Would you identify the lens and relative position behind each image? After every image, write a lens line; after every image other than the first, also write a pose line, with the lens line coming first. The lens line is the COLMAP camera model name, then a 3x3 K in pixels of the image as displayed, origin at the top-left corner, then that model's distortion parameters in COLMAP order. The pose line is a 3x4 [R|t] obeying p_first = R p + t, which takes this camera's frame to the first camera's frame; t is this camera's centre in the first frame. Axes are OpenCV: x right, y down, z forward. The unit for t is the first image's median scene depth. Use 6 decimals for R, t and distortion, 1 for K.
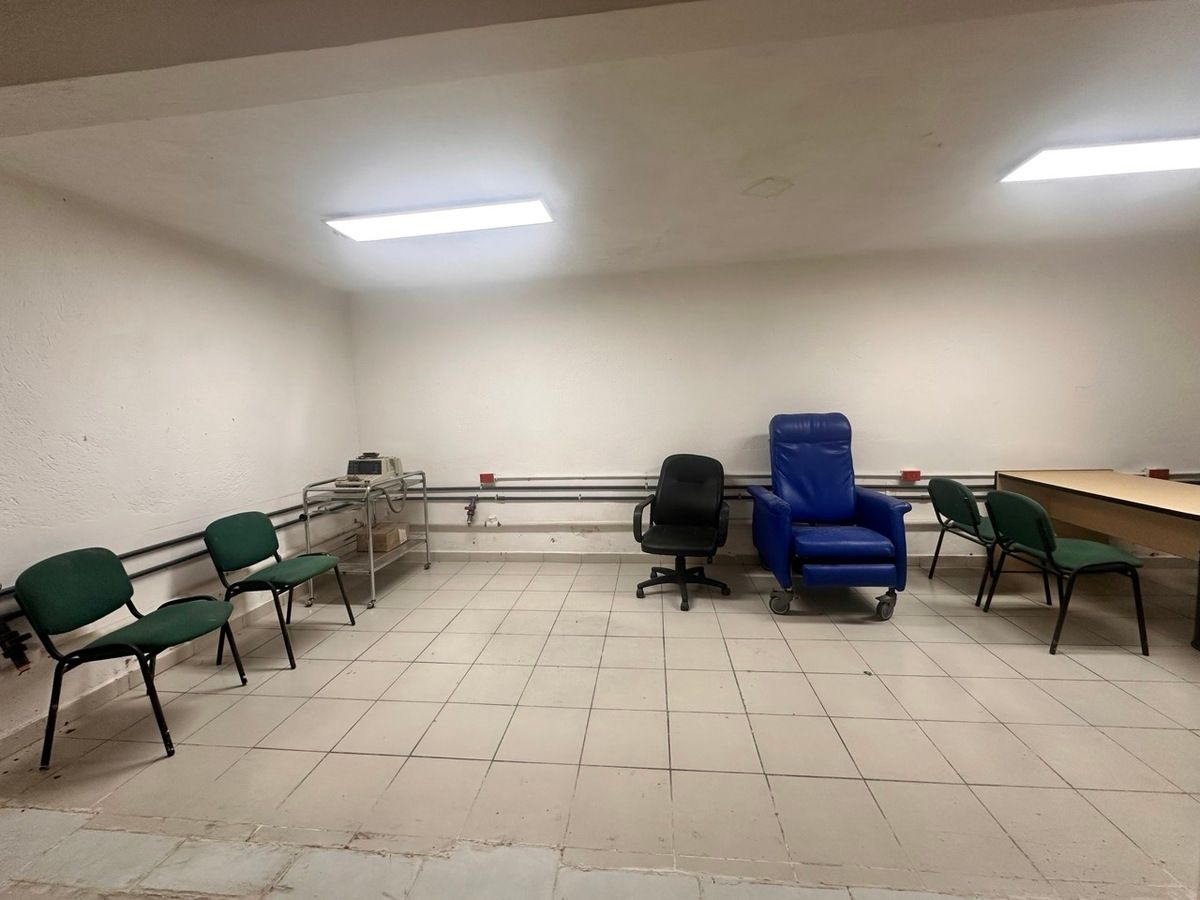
lens RADIAL K [[479.6, 0, 600.1], [0, 479.6, 447.3], [0, 0, 1]] dist [-0.002199, 0.000727]
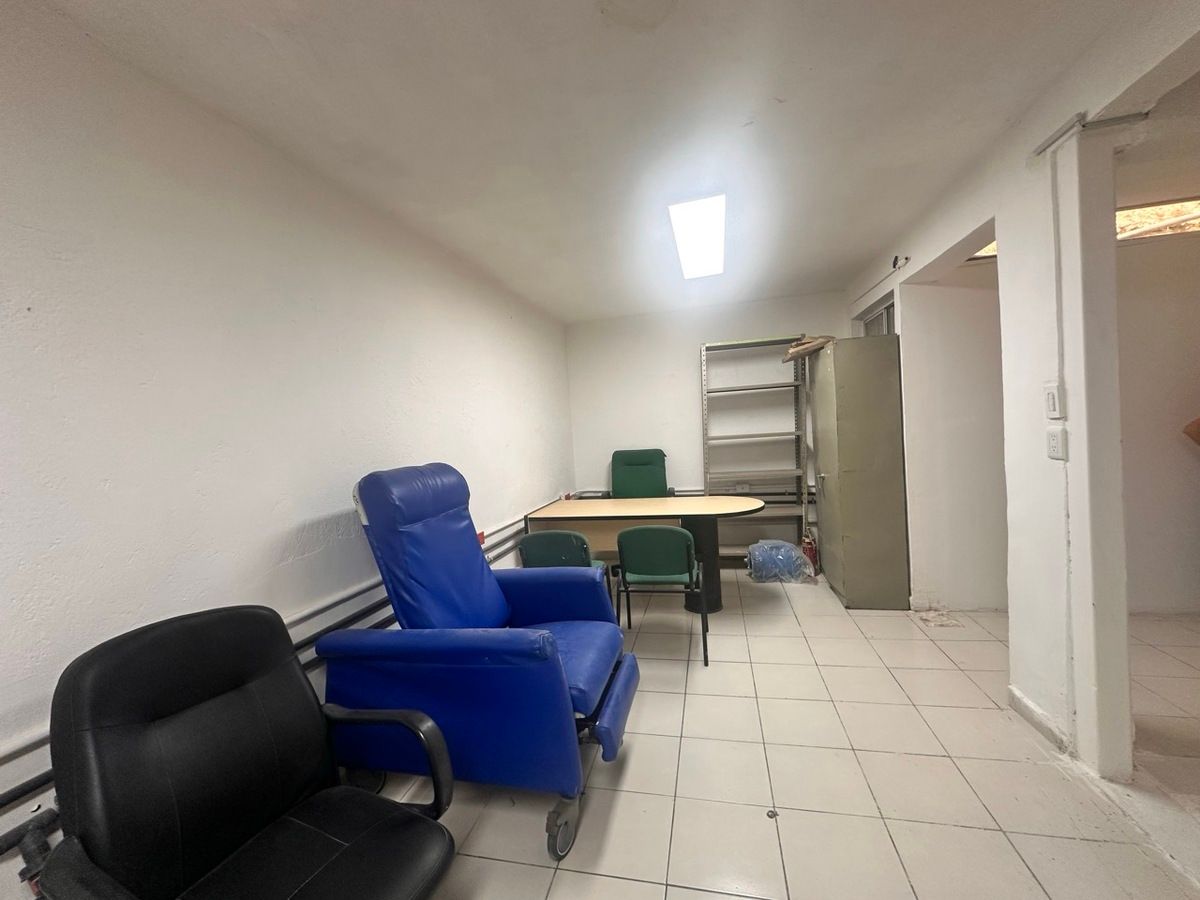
lens RADIAL K [[479.6, 0, 596.2], [0, 479.6, 445.9], [0, 0, 1]] dist [-0.002199, 0.000727]
pose [[0.152994, -0.014360, 0.988123, -0.100590], [0.143647, 0.989598, -0.007860, -0.058823], [-0.977731, 0.143143, 0.153465, 0.693013]]
